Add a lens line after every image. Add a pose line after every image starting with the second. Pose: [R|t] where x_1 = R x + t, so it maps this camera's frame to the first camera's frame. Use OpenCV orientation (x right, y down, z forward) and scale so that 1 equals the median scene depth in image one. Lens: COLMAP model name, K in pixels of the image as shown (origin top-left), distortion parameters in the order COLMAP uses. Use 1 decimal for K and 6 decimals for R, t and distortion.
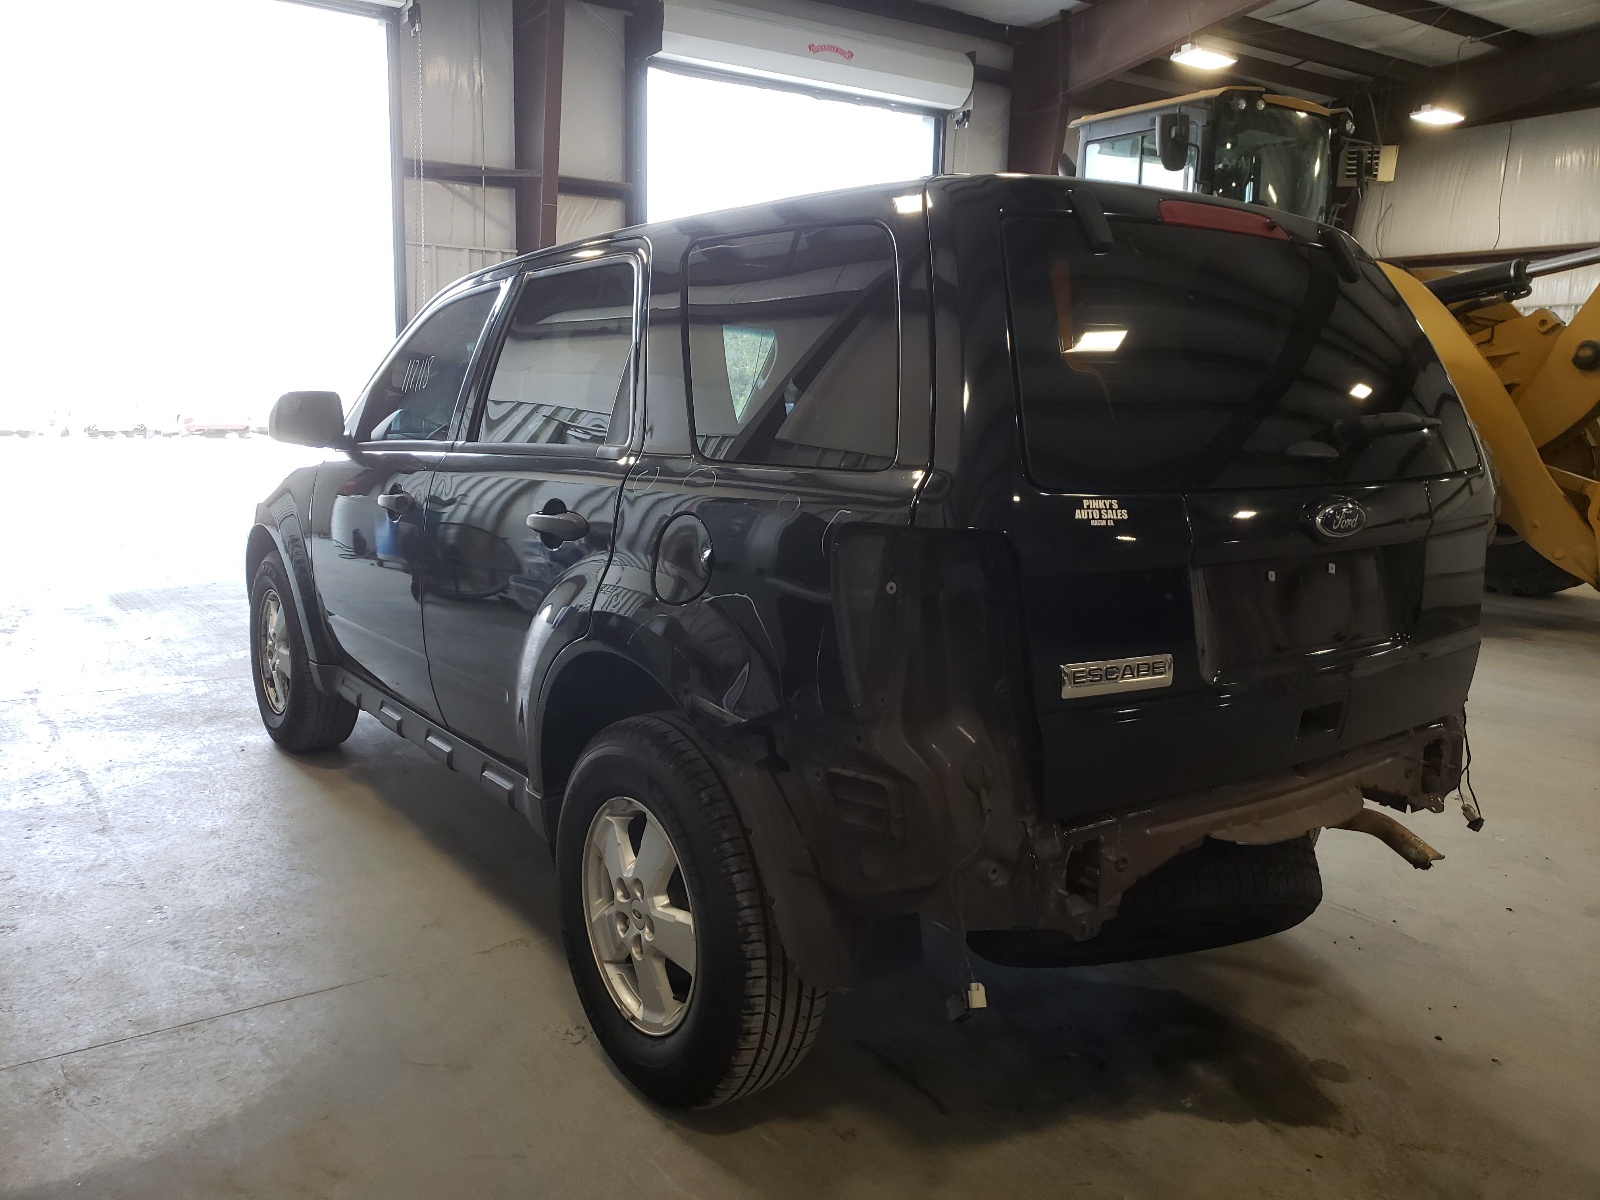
lens RADIAL K [[1209.0, 0, 800.0], [0, 1209.0, 600.0], [0, 0, 1]] dist [-0.054323, 0.069386]
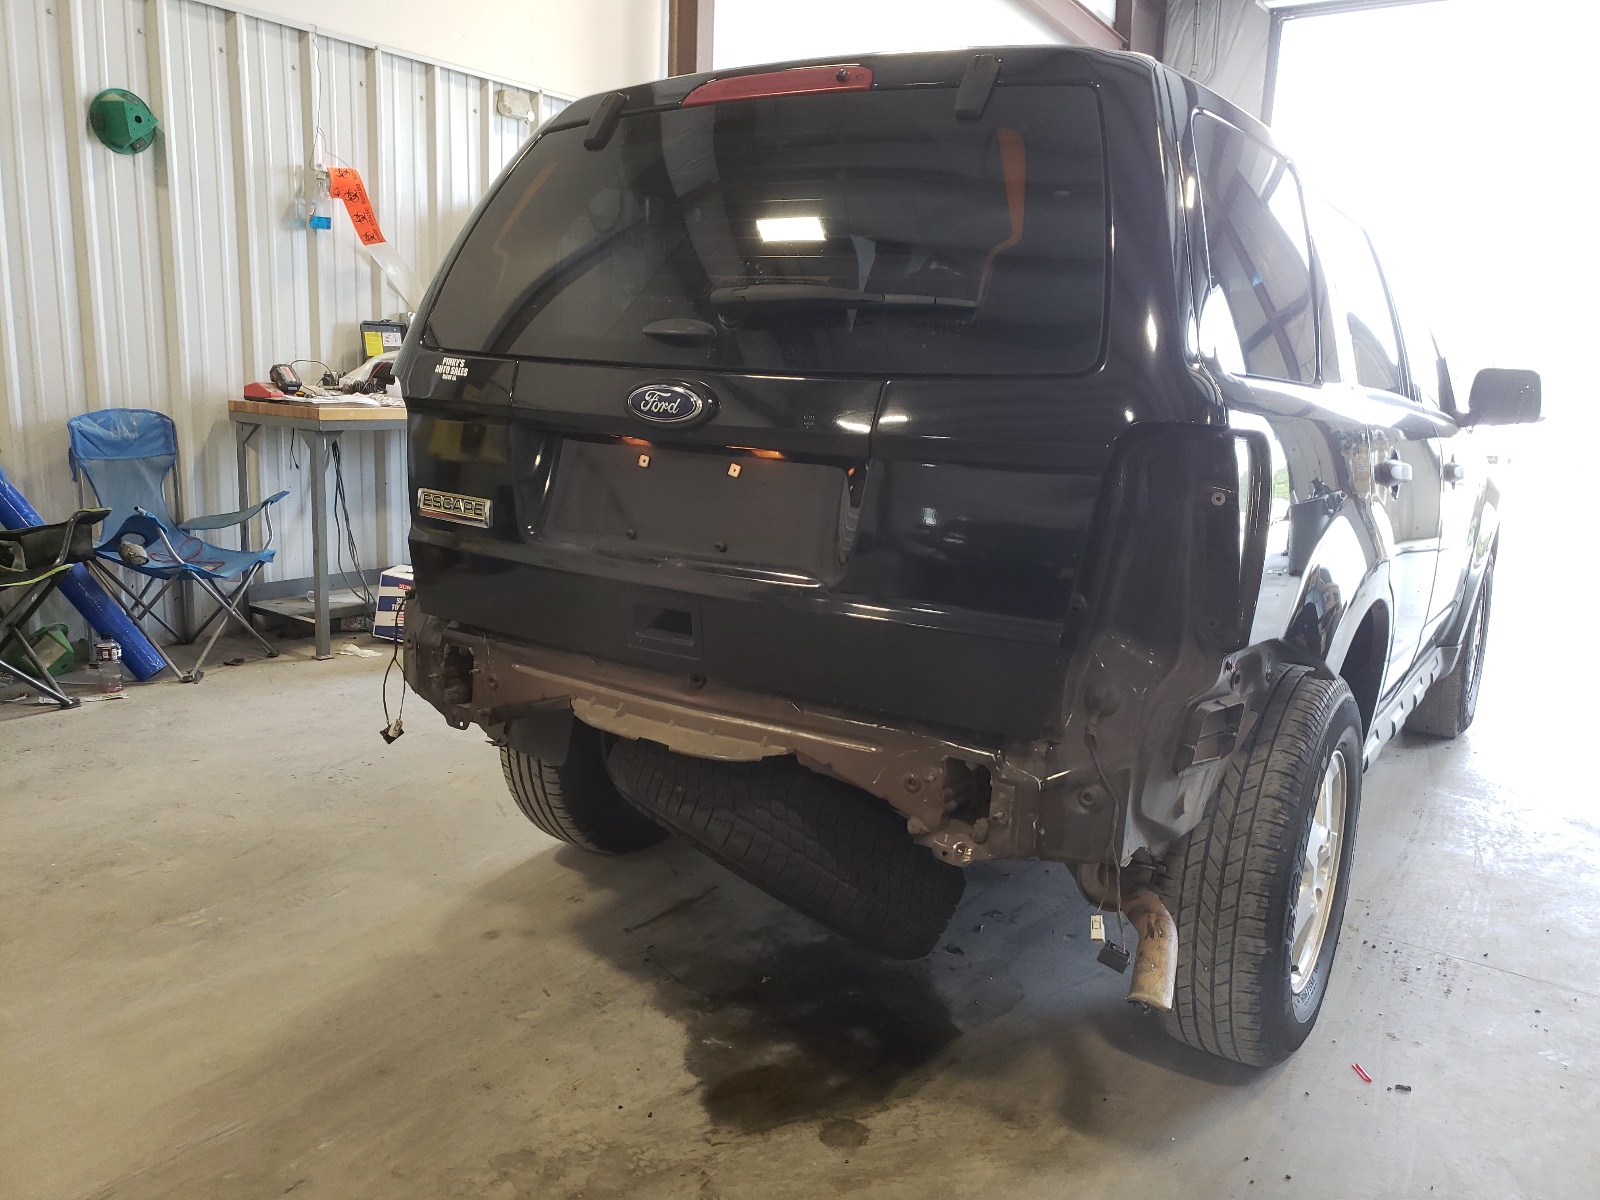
lens RADIAL K [[1219.0, 0, 800.0], [0, 1219.0, 600.0], [0, 0, 1]] dist [-0.008209, 0.002547]
pose [[0.381990, 0.180073, -0.906453, 1.211240], [-0.197467, 0.974085, 0.110294, -0.038978], [0.902823, 0.136863, 0.407650, 0.655667]]
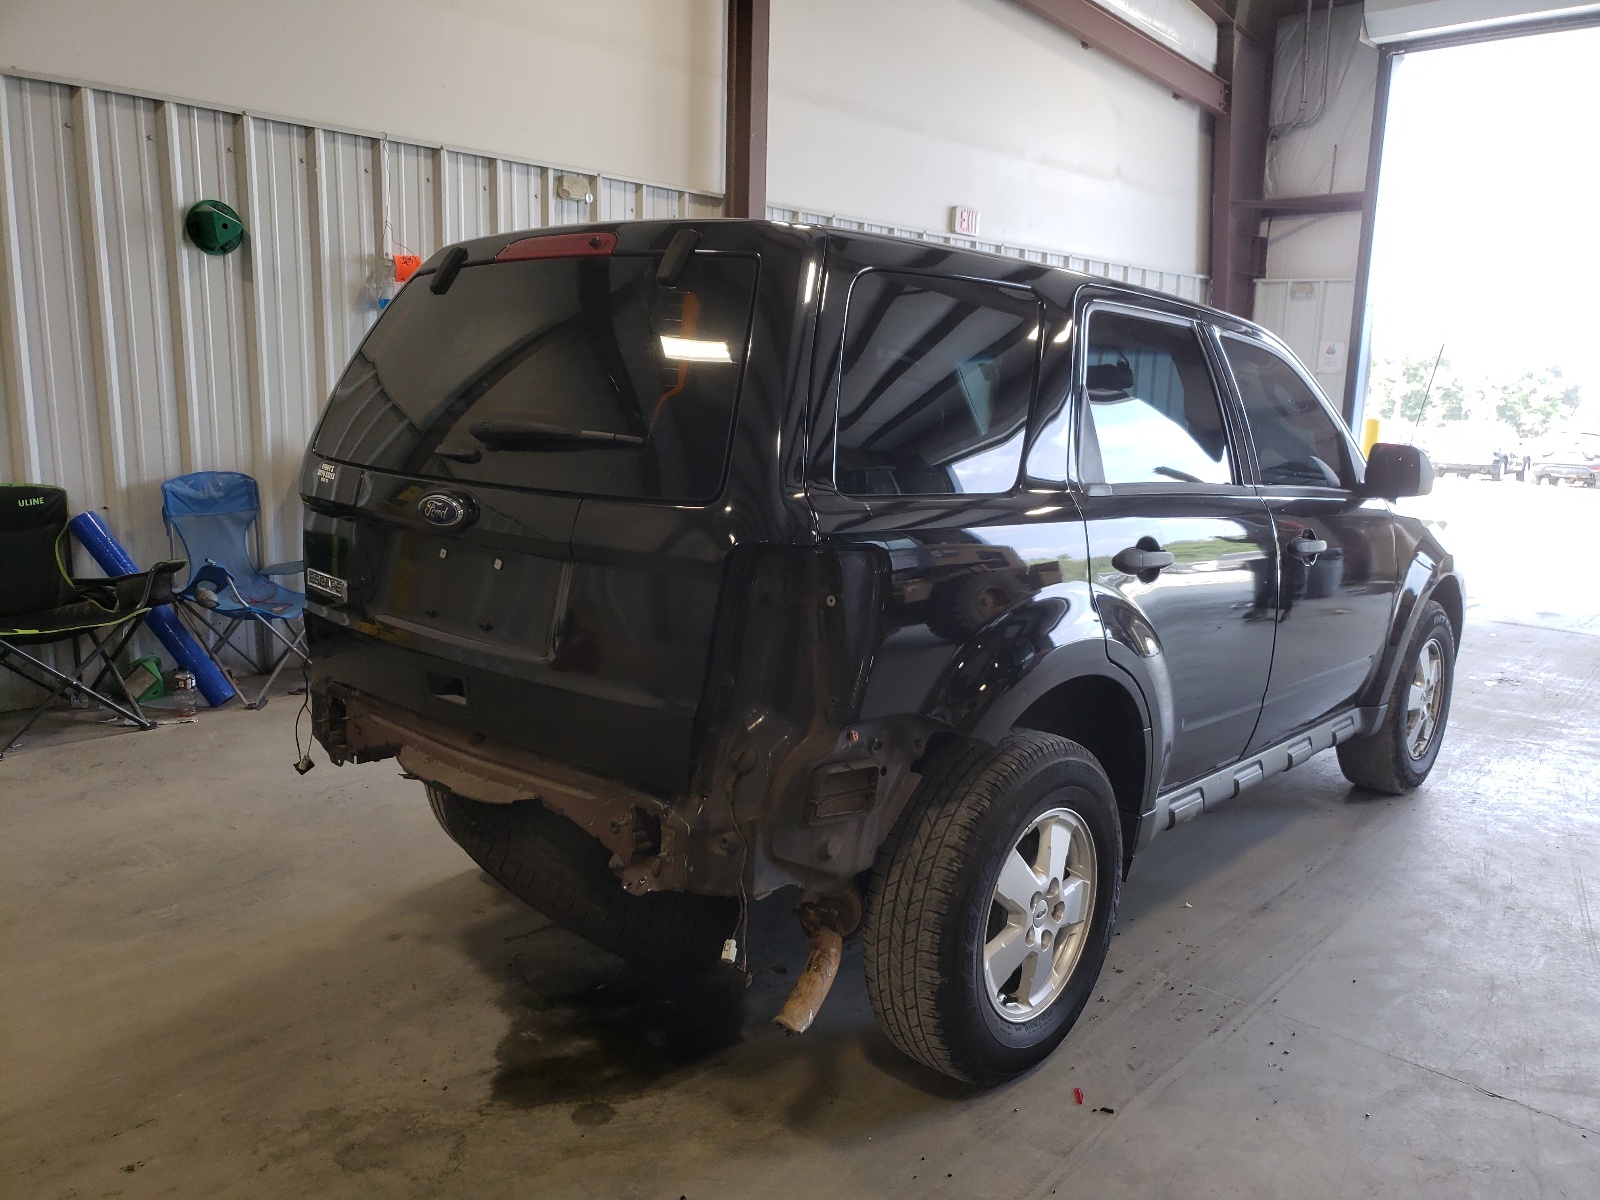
lens RADIAL K [[1209.0, 0, 800.0], [0, 1209.0, 600.0], [0, 0, 1]] dist [-0.054323, 0.069386]
pose [[0.261237, 0.163670, -0.951298, 1.459964], [-0.195038, 0.974143, 0.114041, -0.161377], [0.945365, 0.155748, 0.286404, 0.899180]]
